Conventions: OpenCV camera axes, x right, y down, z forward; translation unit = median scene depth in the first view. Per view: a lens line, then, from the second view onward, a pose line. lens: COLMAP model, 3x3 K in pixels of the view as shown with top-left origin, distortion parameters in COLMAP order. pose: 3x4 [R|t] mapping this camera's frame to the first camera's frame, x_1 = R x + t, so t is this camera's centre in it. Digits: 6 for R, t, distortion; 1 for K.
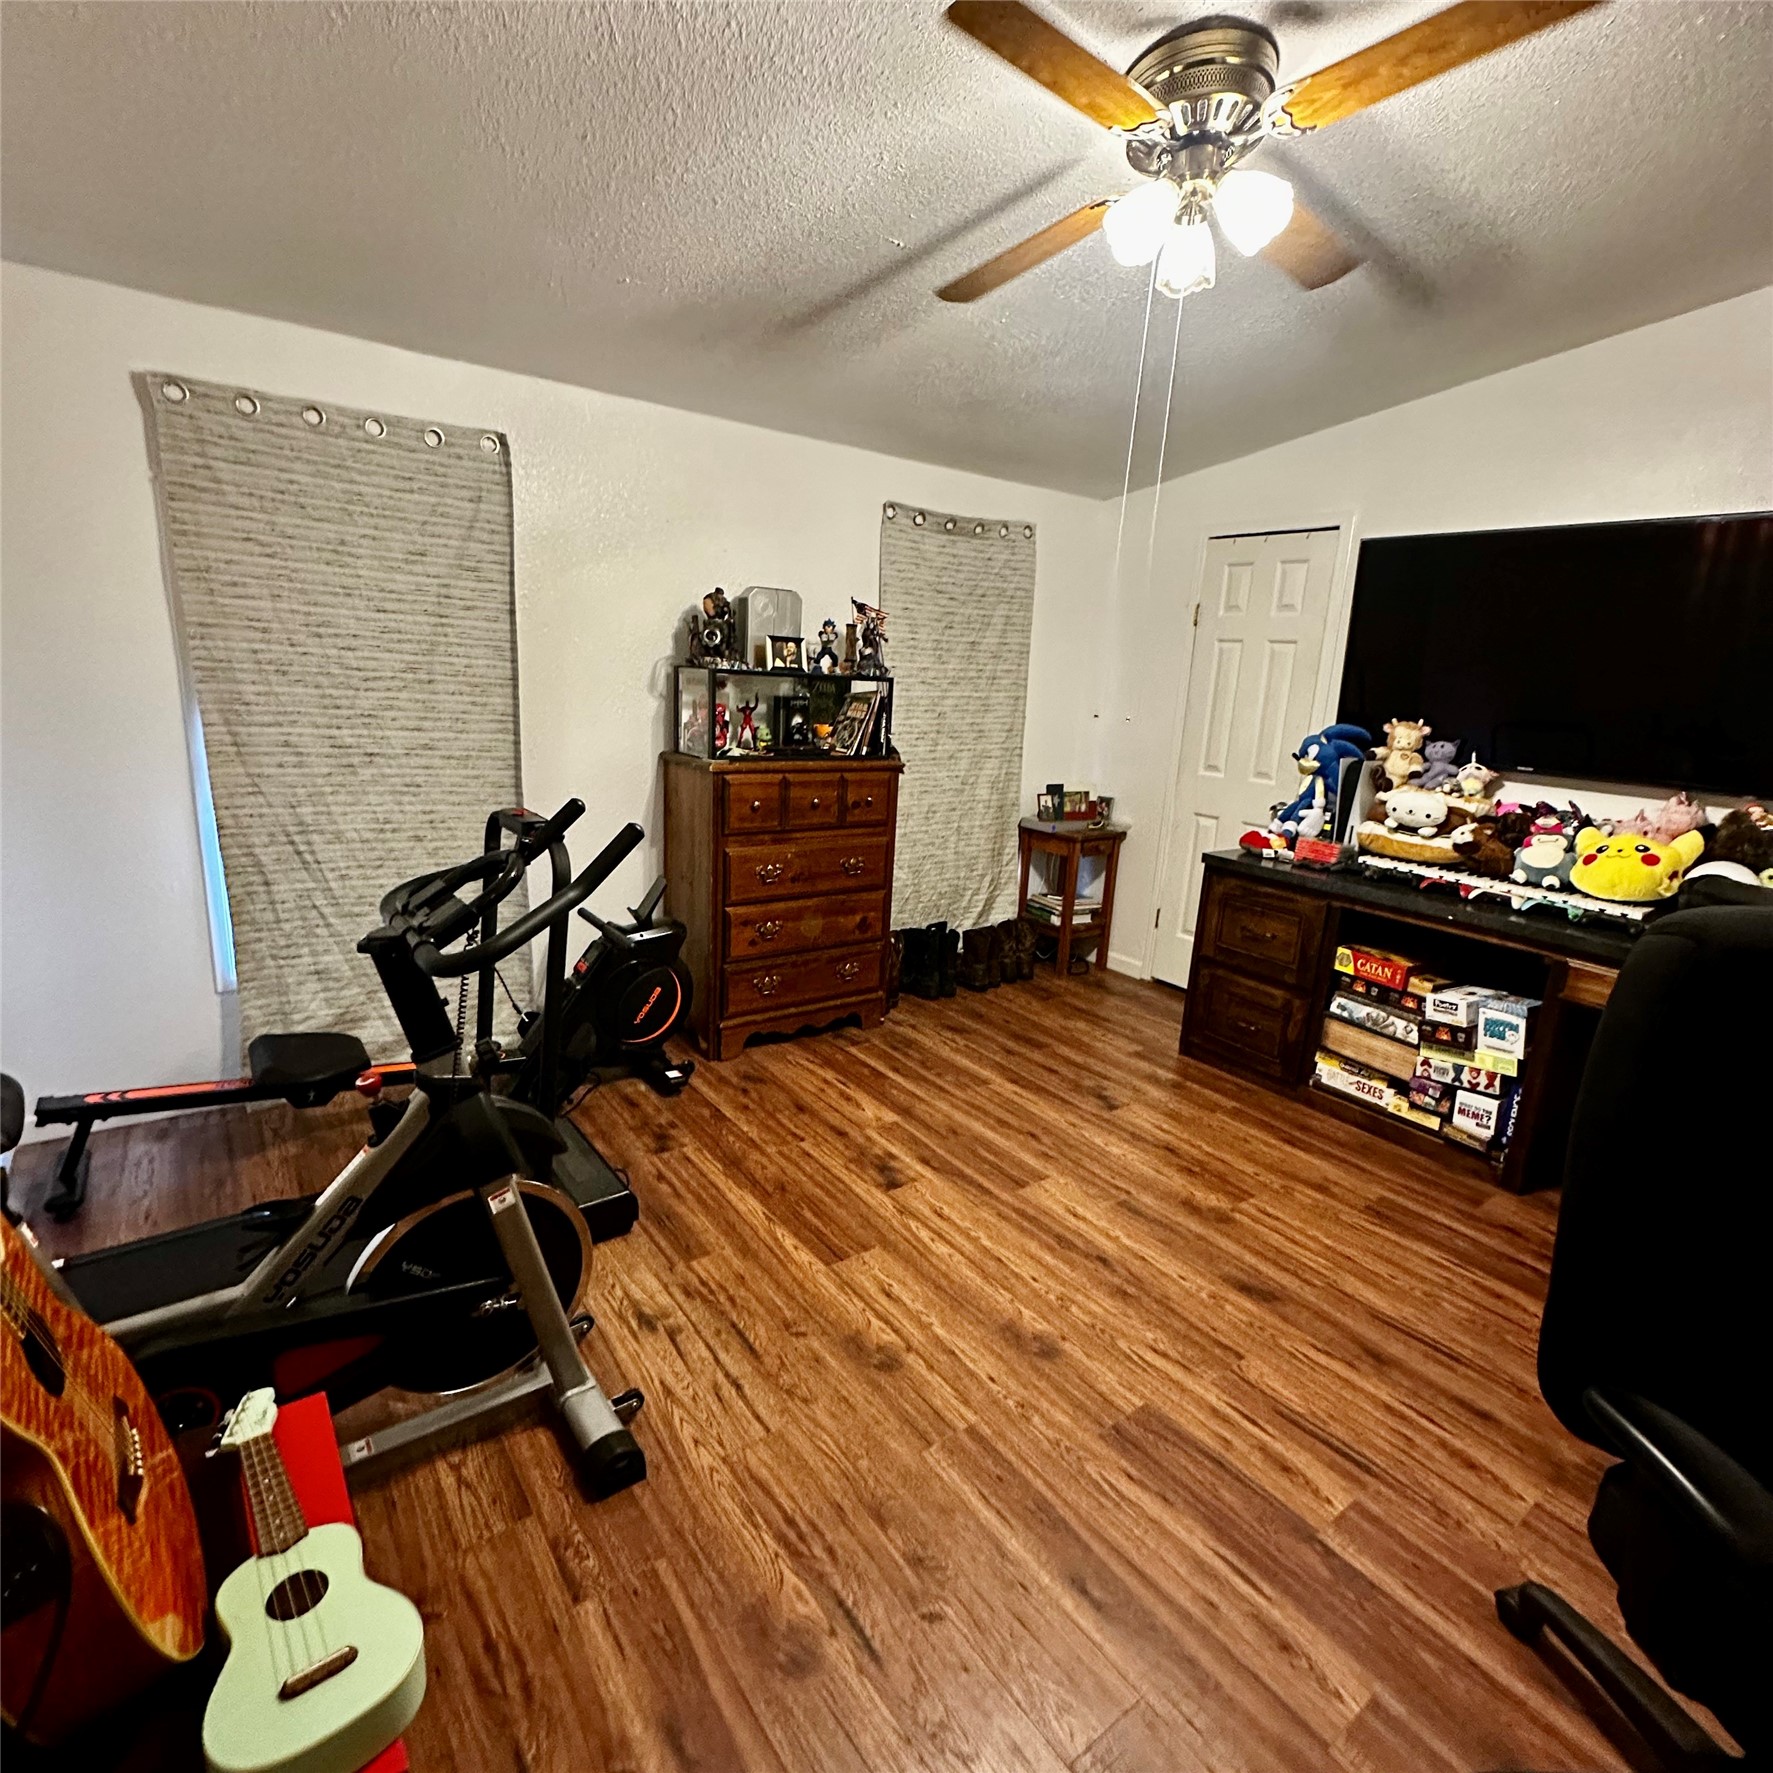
lens RADIAL K [[942.3, 0, 885.0], [0, 942.3, 891.4], [0, 0, 1]] dist [-0.001336, 0.000038]
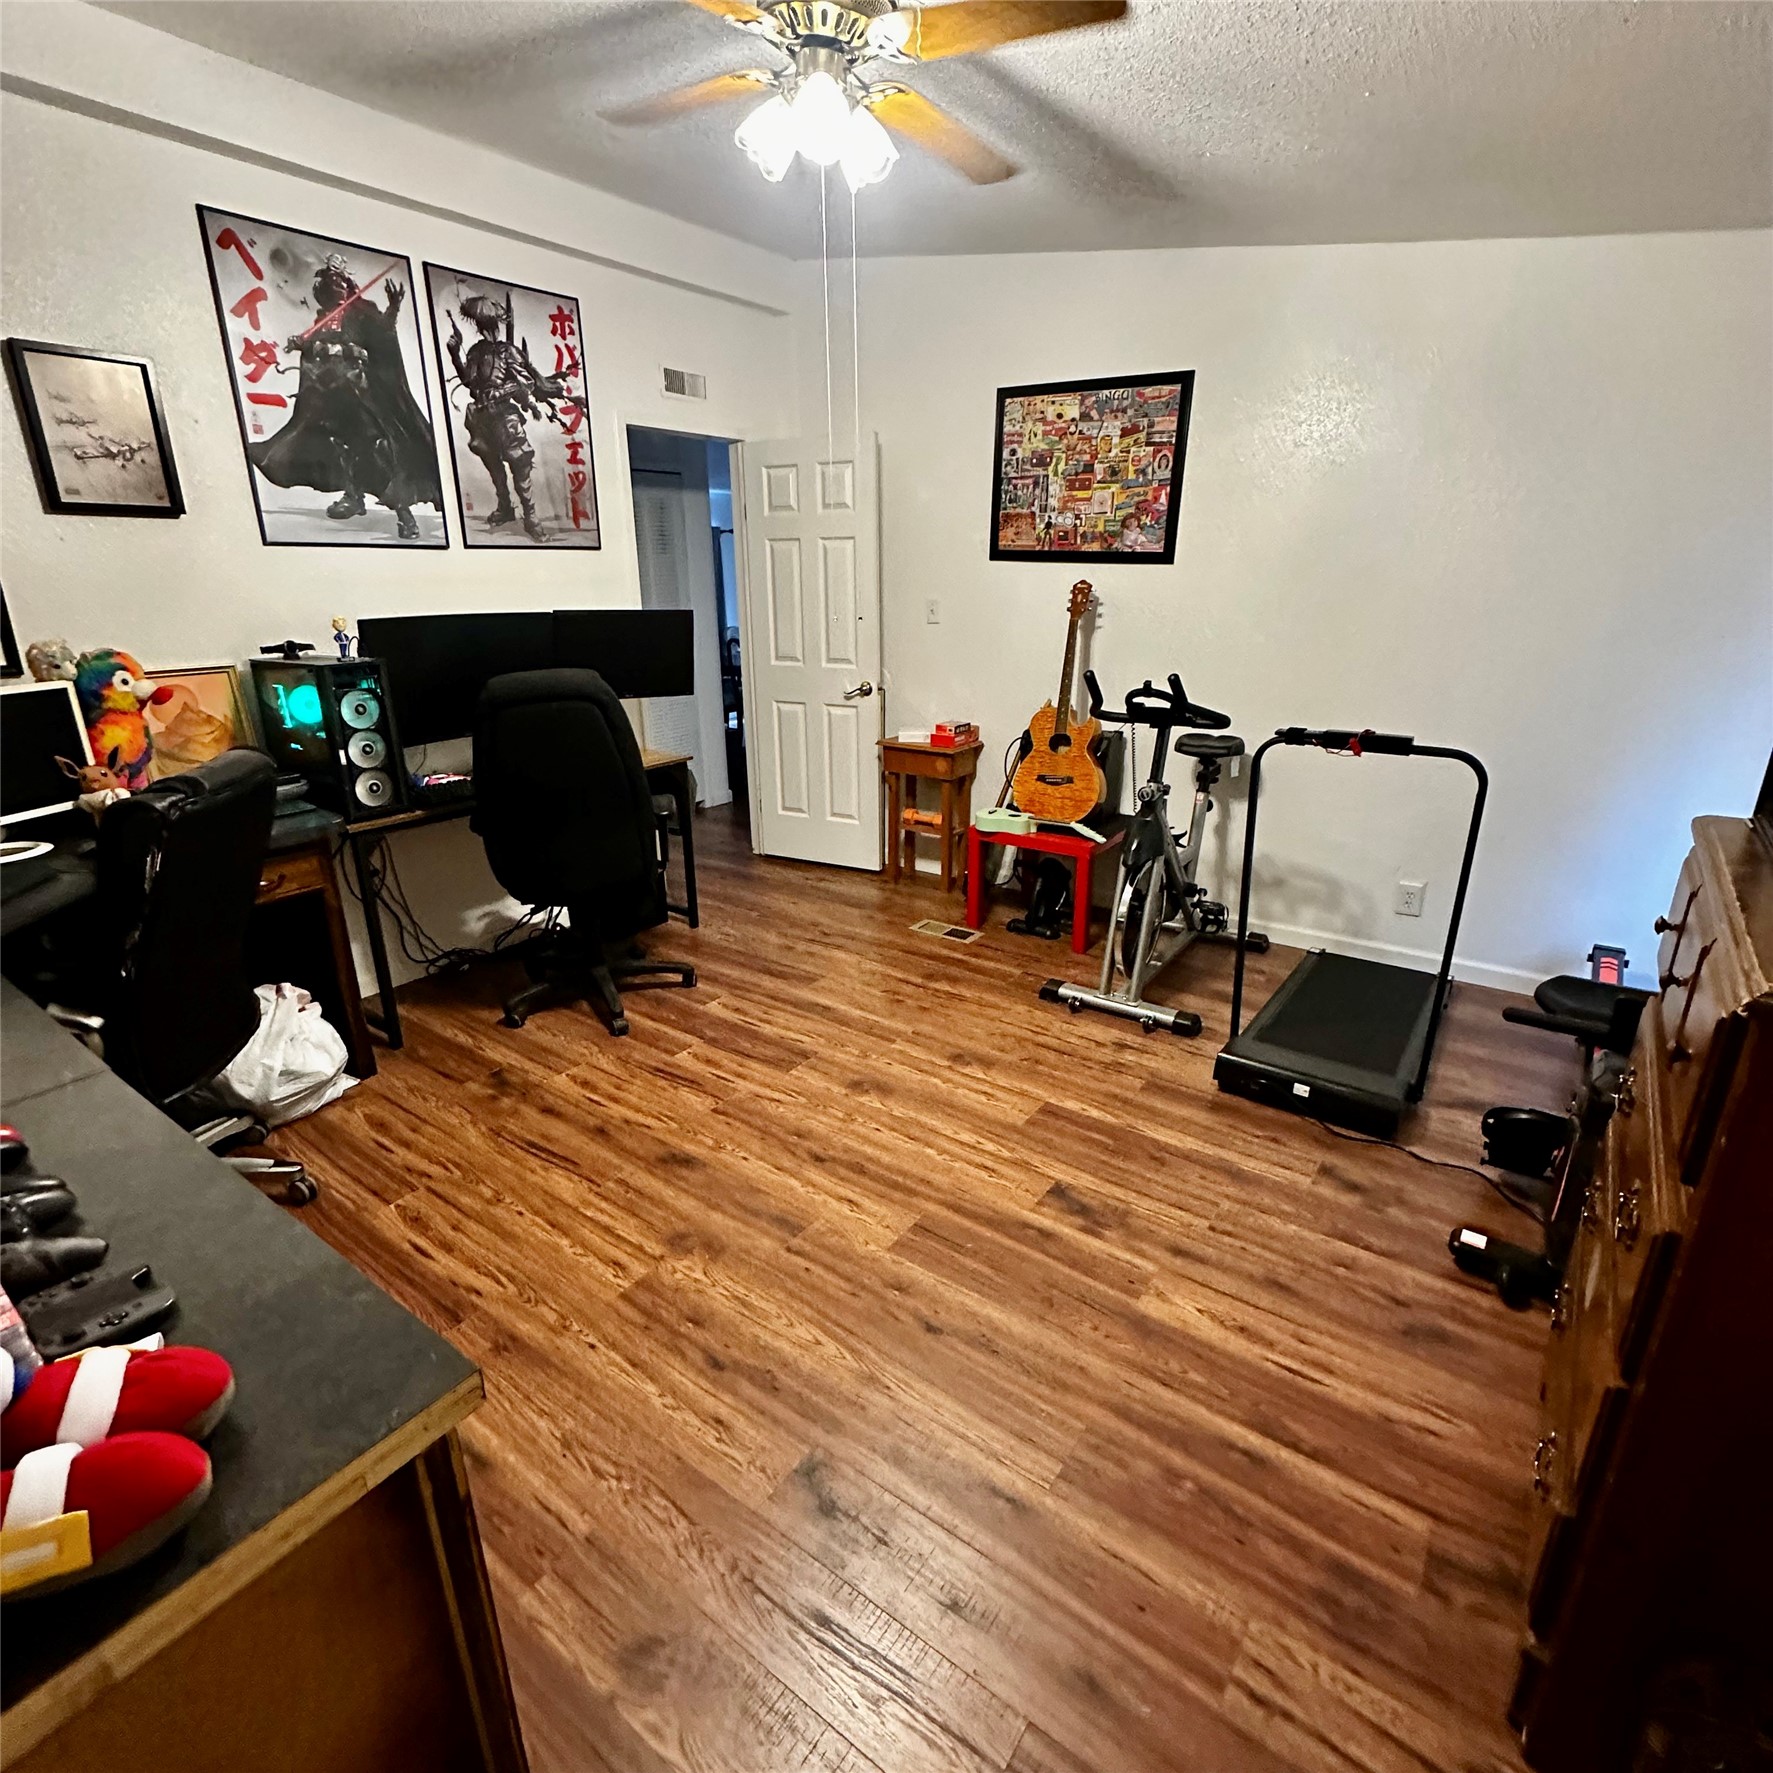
lens RADIAL K [[942.3, 0, 884.9], [0, 942.3, 883.7], [0, 0, 1]] dist [-0.001336, 0.000038]
pose [[-0.953810, 0.050941, -0.296061, 0.449181], [-0.109583, 0.858613, 0.500774, -0.390037], [0.279712, 0.510086, -0.813372, 1.695841]]
